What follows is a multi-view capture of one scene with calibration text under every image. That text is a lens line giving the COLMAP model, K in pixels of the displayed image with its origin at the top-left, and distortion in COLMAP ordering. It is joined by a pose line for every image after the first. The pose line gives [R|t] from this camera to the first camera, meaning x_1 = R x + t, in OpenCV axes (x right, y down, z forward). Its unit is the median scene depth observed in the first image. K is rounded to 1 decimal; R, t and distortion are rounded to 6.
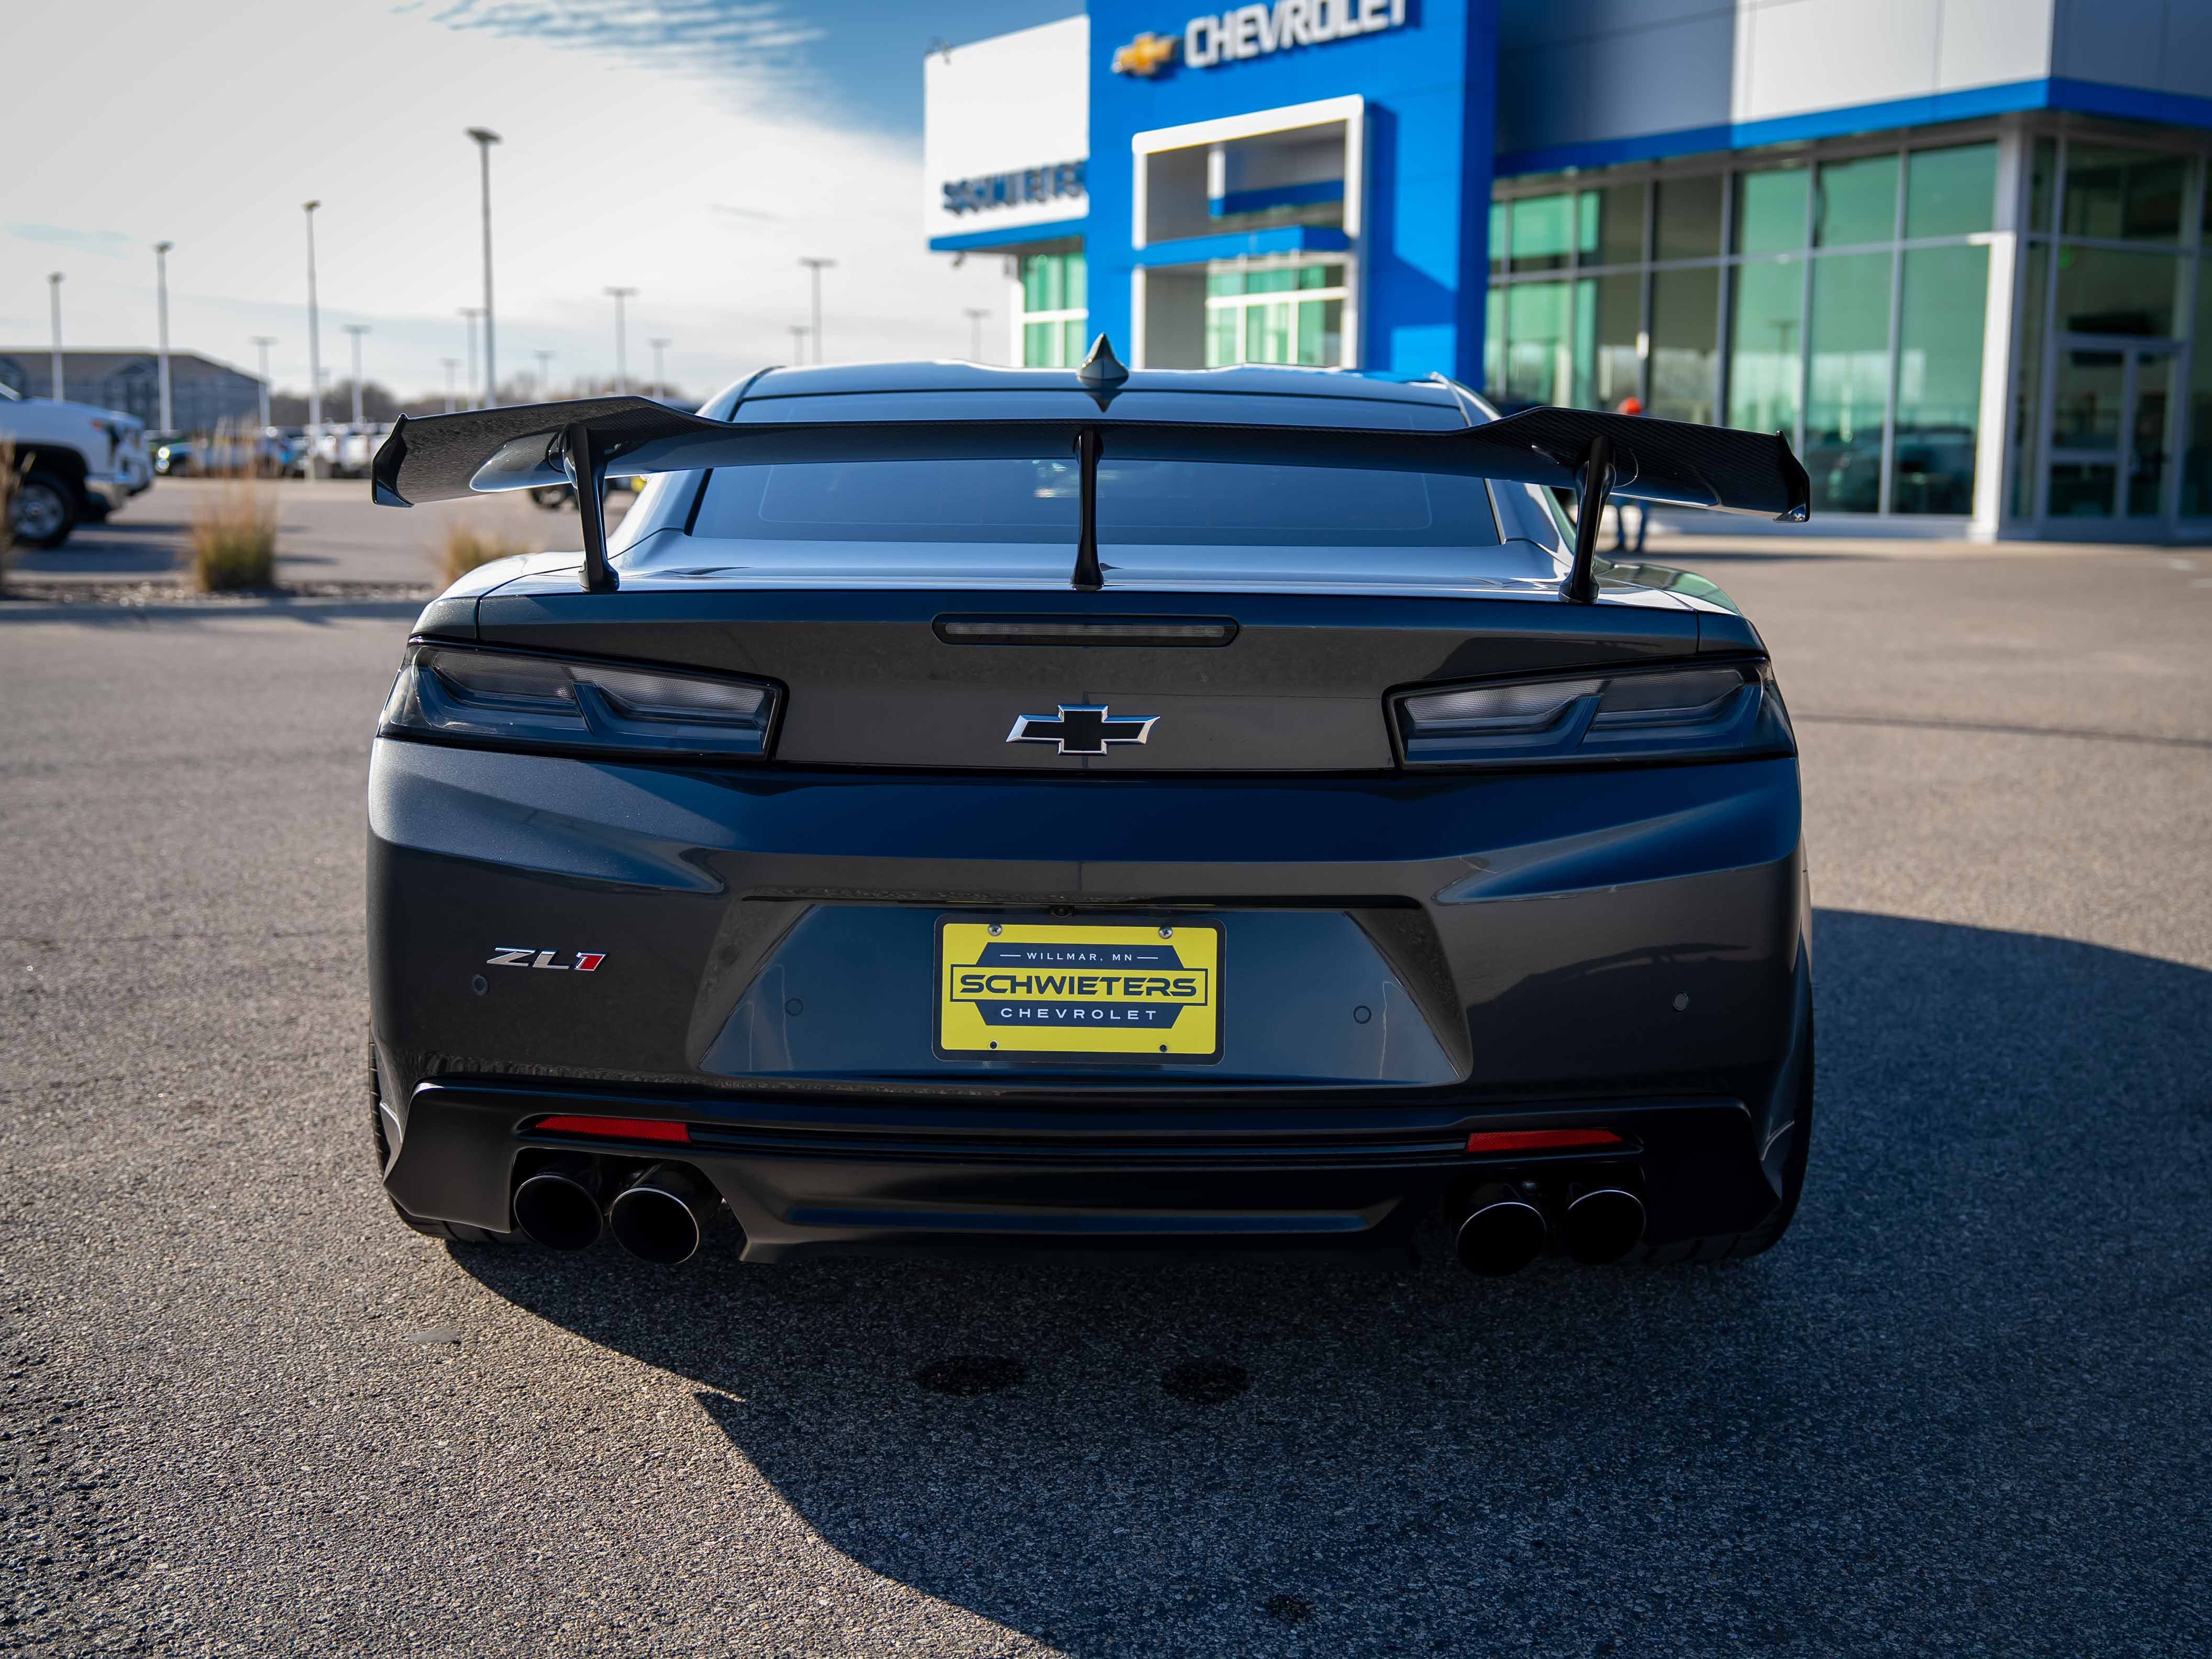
lens RADIAL K [[2463.1, 0, 1109.7], [0, 2463.1, 850.7], [0, 0, 1]] dist [0.019826, 0.017048]
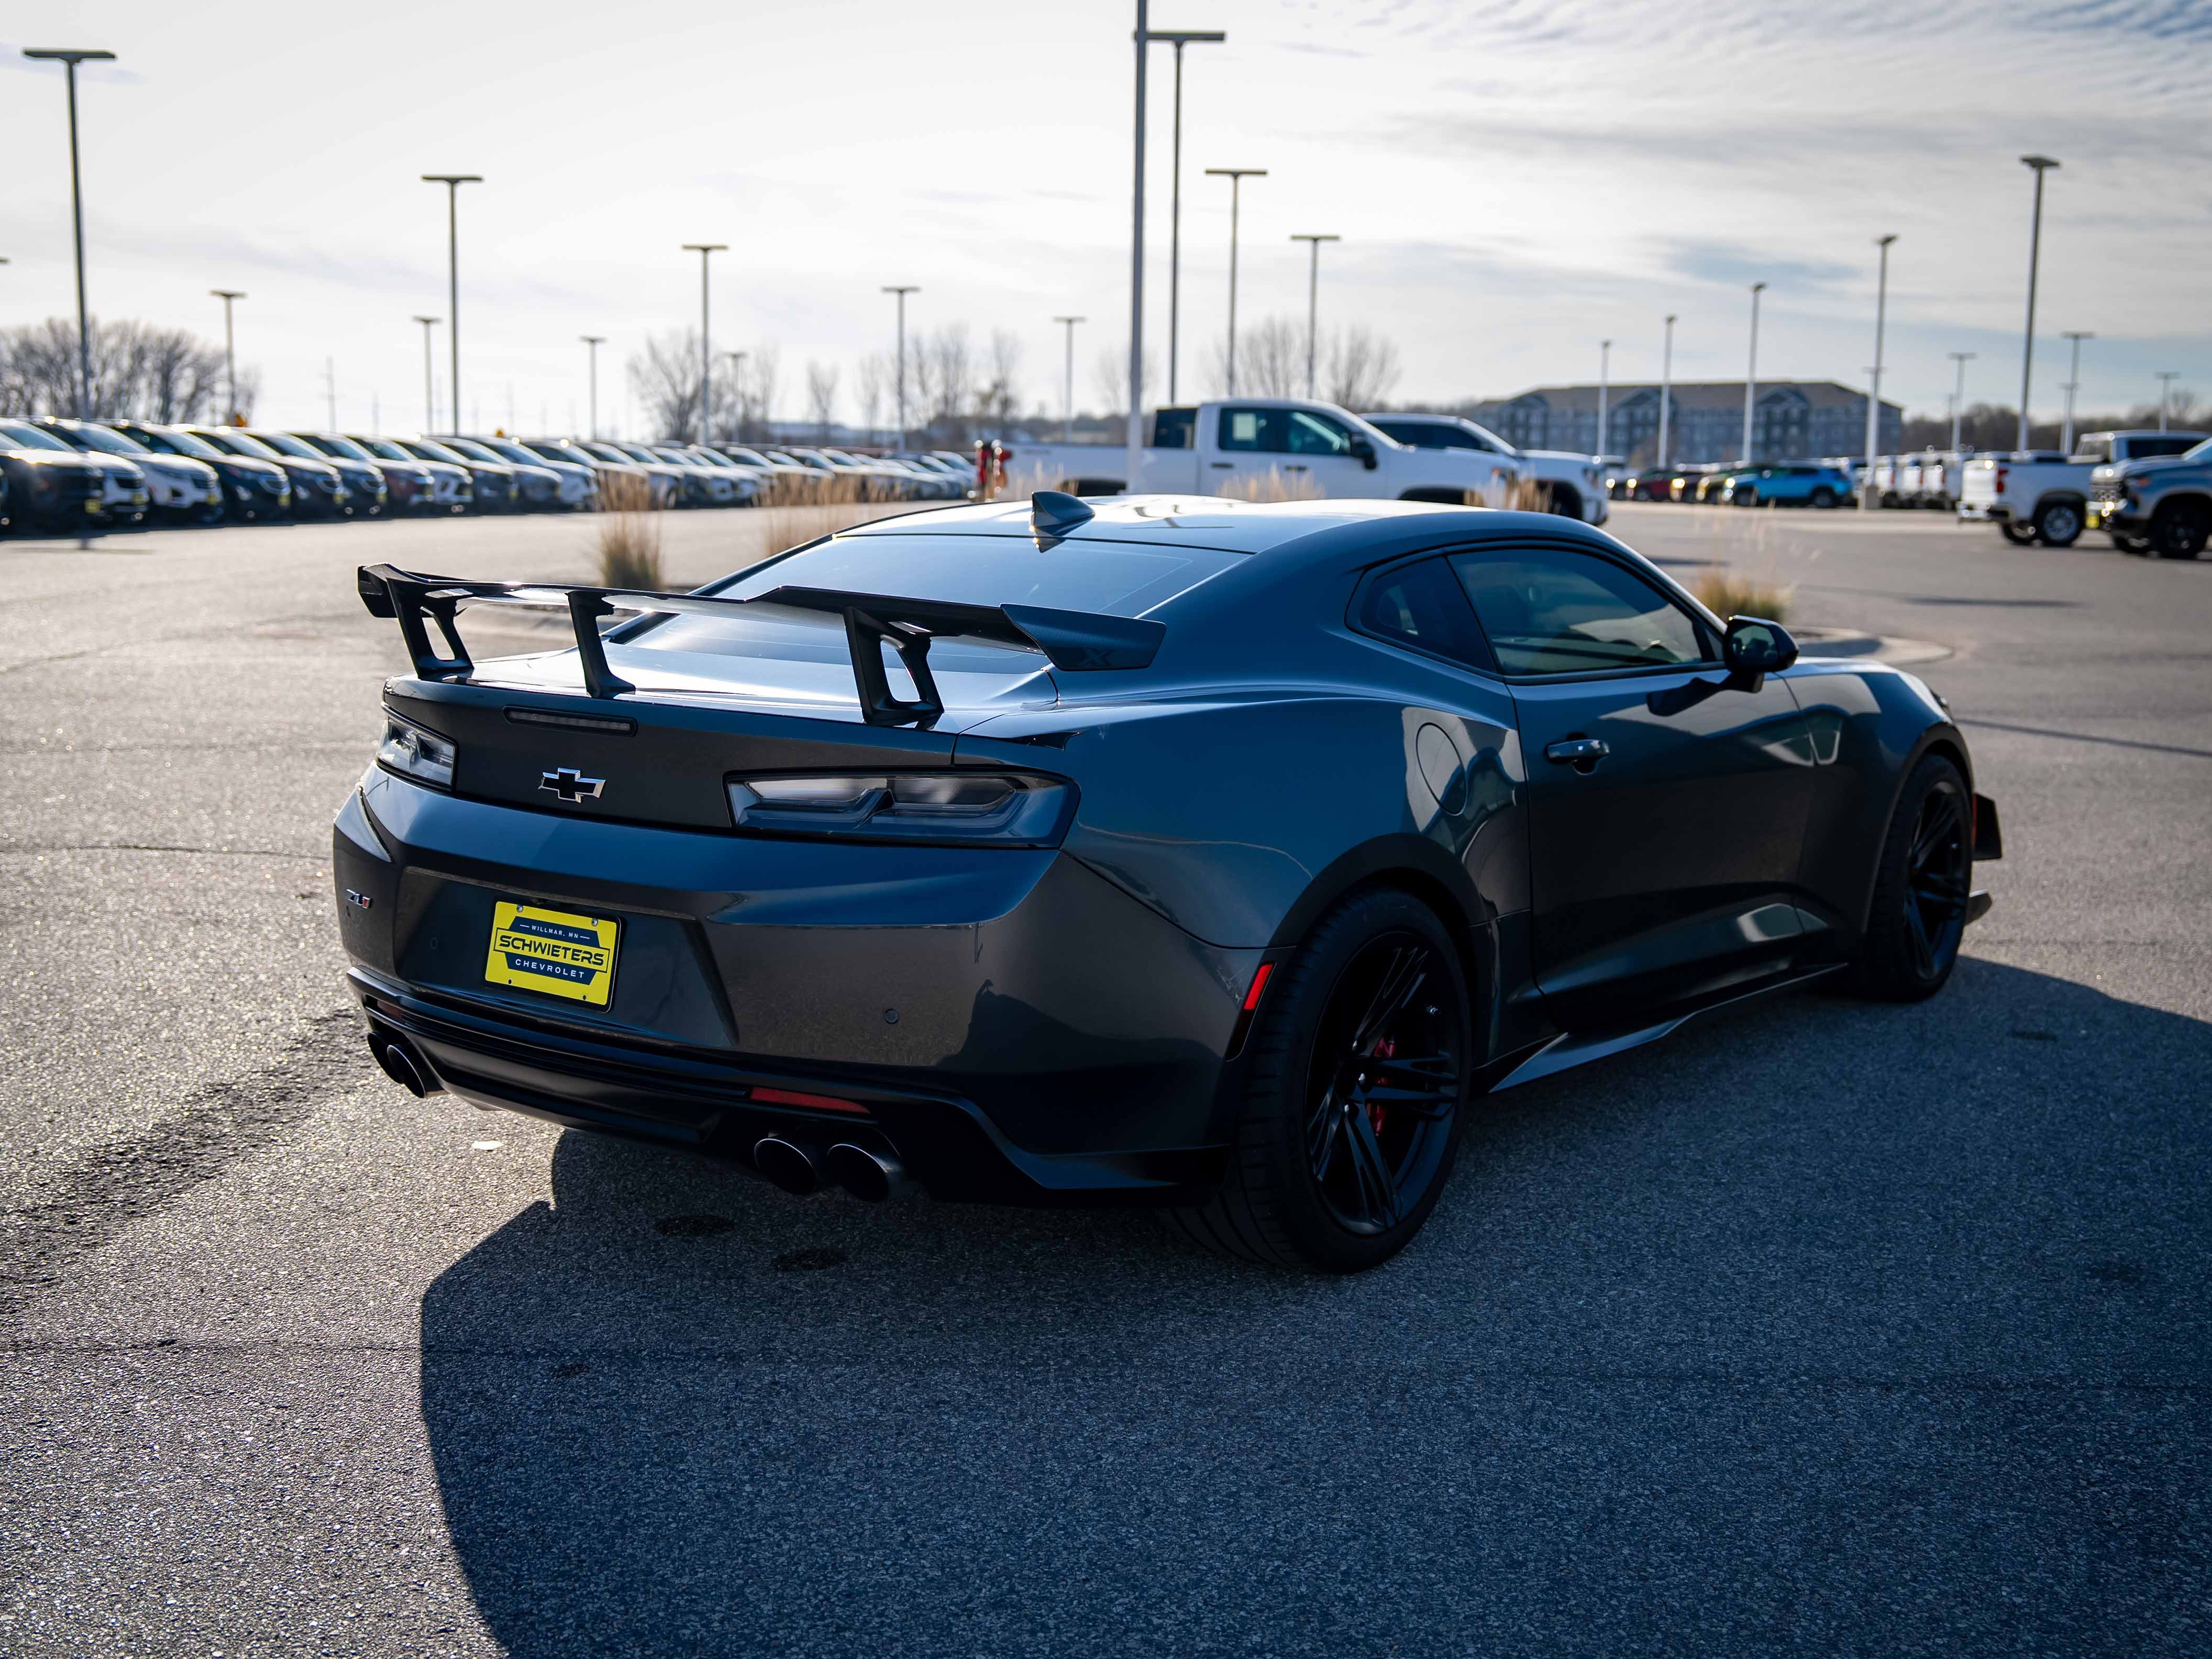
lens RADIAL K [[2463.1, 0, 1109.7], [0, 2463.1, 850.7], [0, 0, 1]] dist [0.019826, 0.017048]
pose [[0.804355, 0.091472, -0.587066, 1.048038], [-0.096853, 0.995048, 0.022340, -0.067708], [0.586202, 0.038890, 0.809231, -0.041239]]
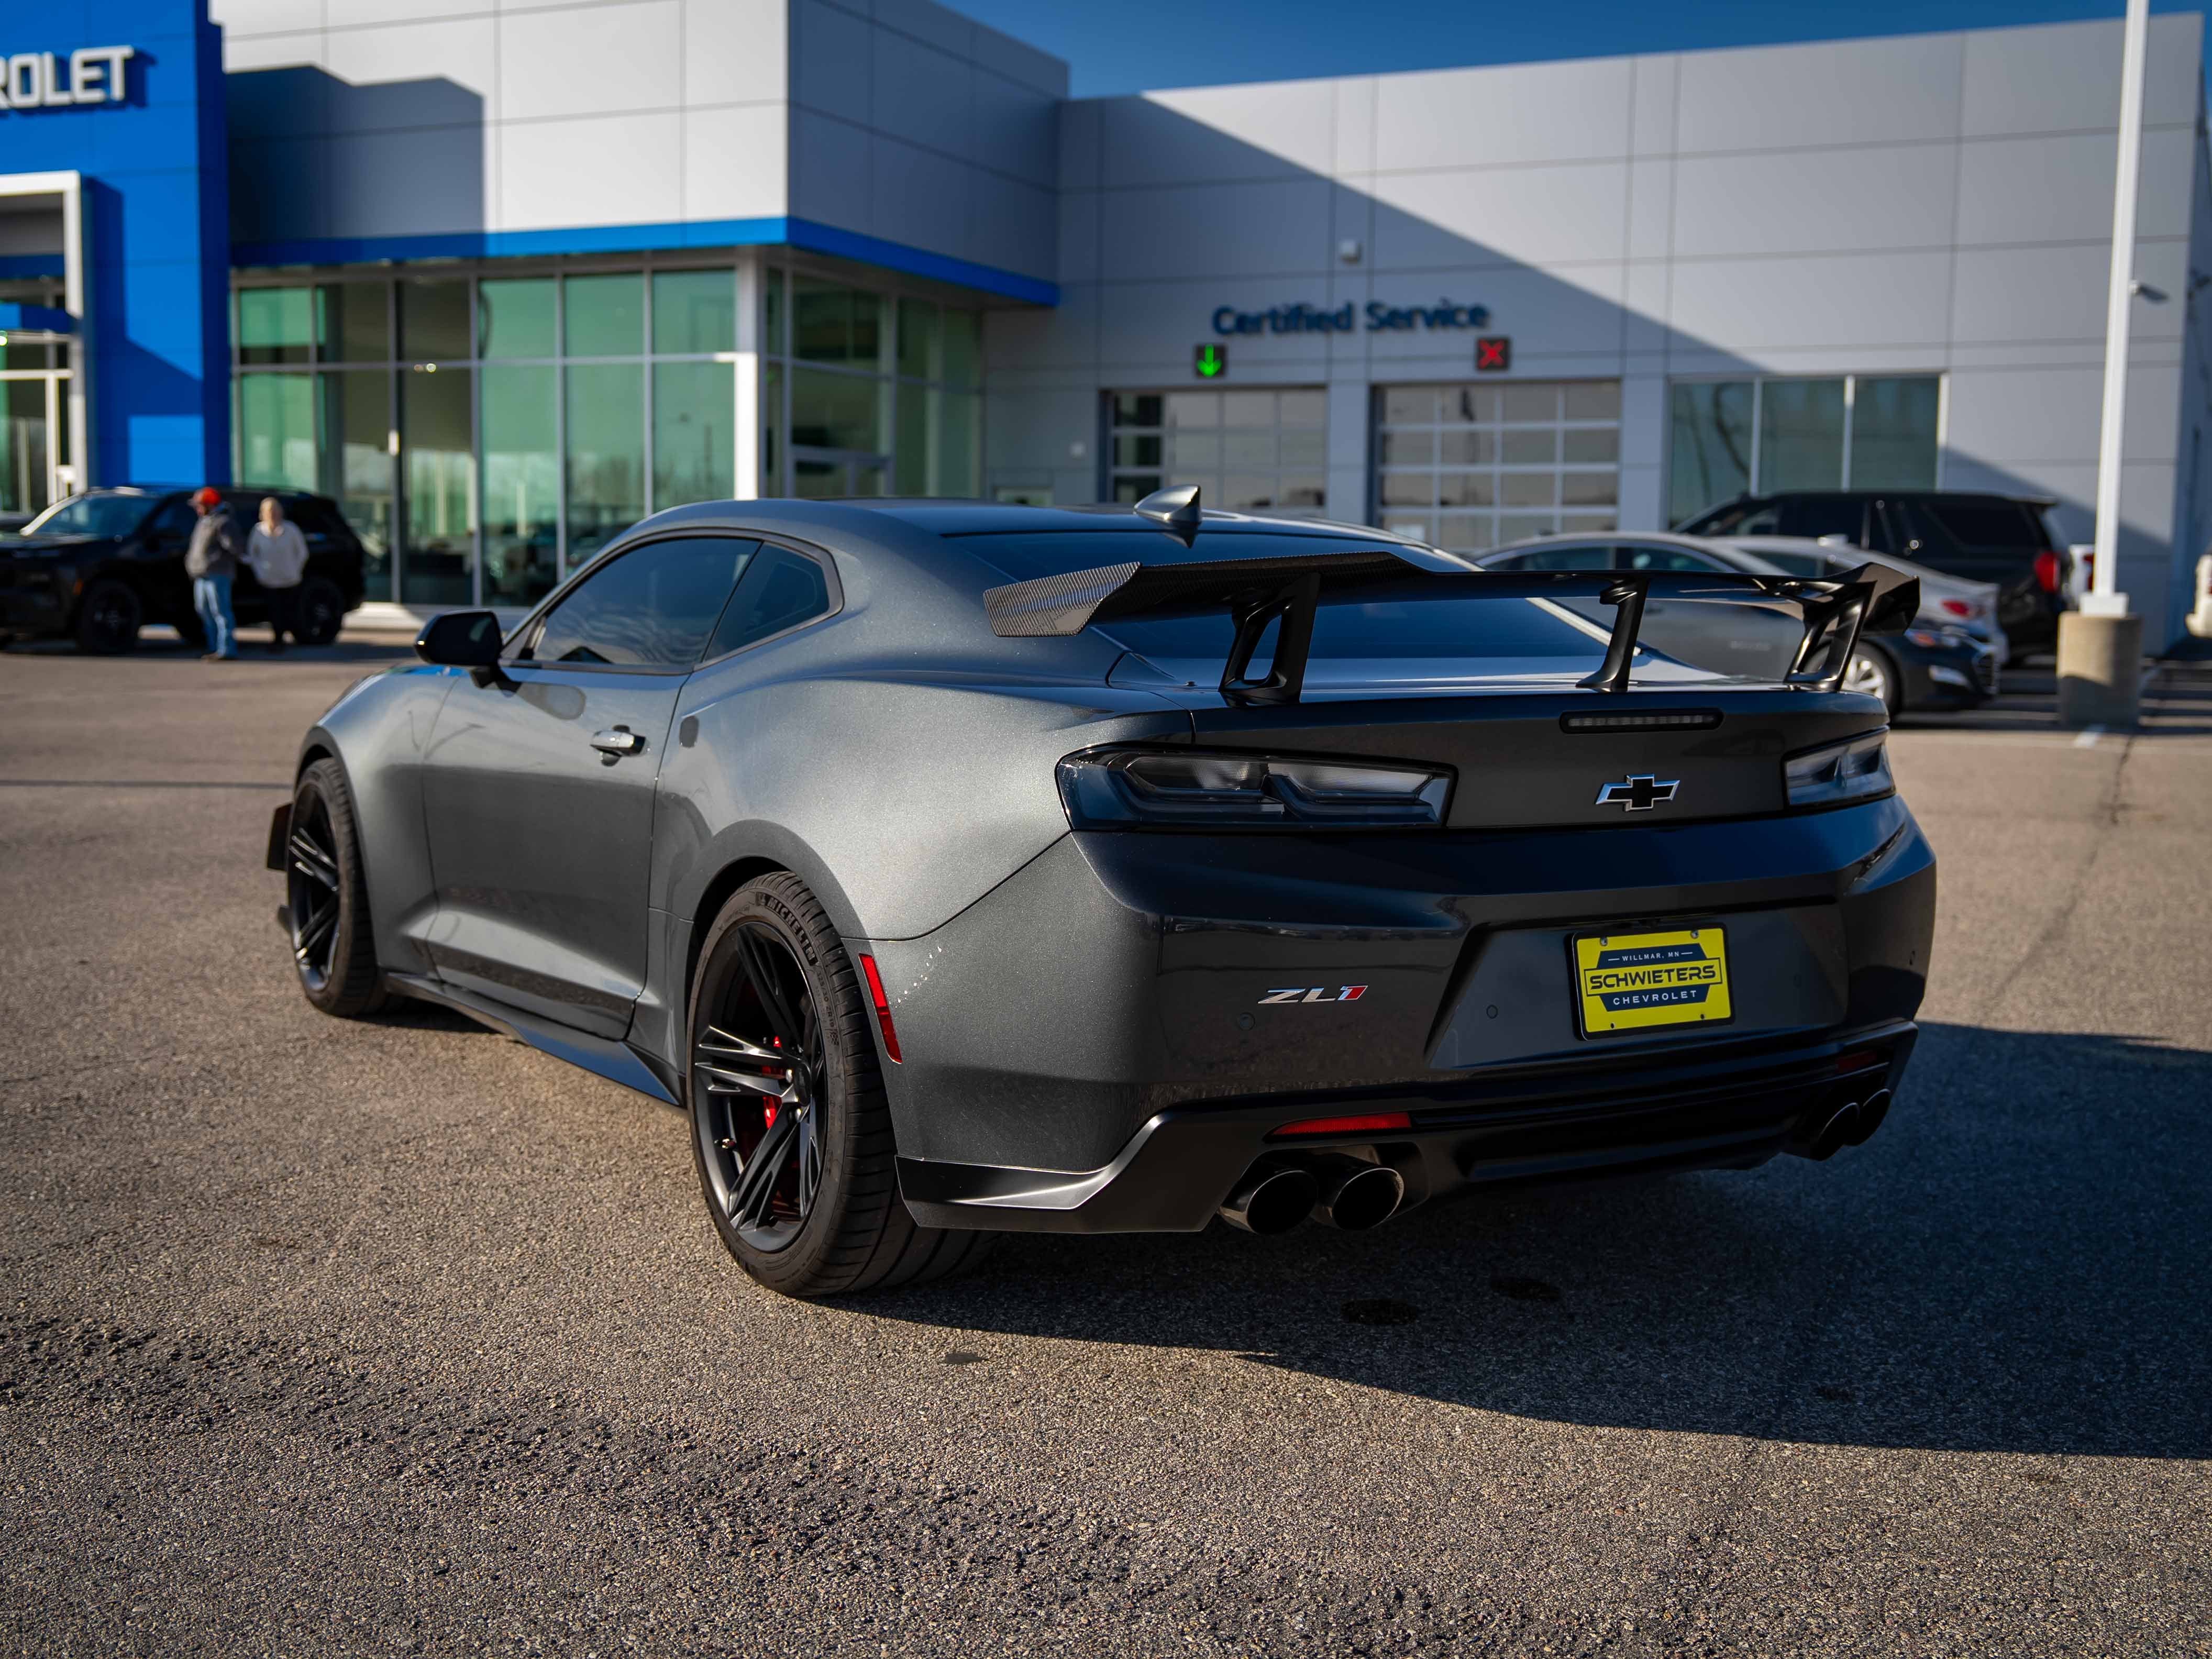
lens RADIAL K [[2463.1, 0, 1109.7], [0, 2463.1, 850.7], [0, 0, 1]] dist [0.019826, 0.017048]
pose [[0.851211, -0.058131, 0.521595, -0.887469], [0.077100, 0.996915, -0.014718, -0.017093], [-0.519130, 0.052743, 0.853067, -0.022454]]
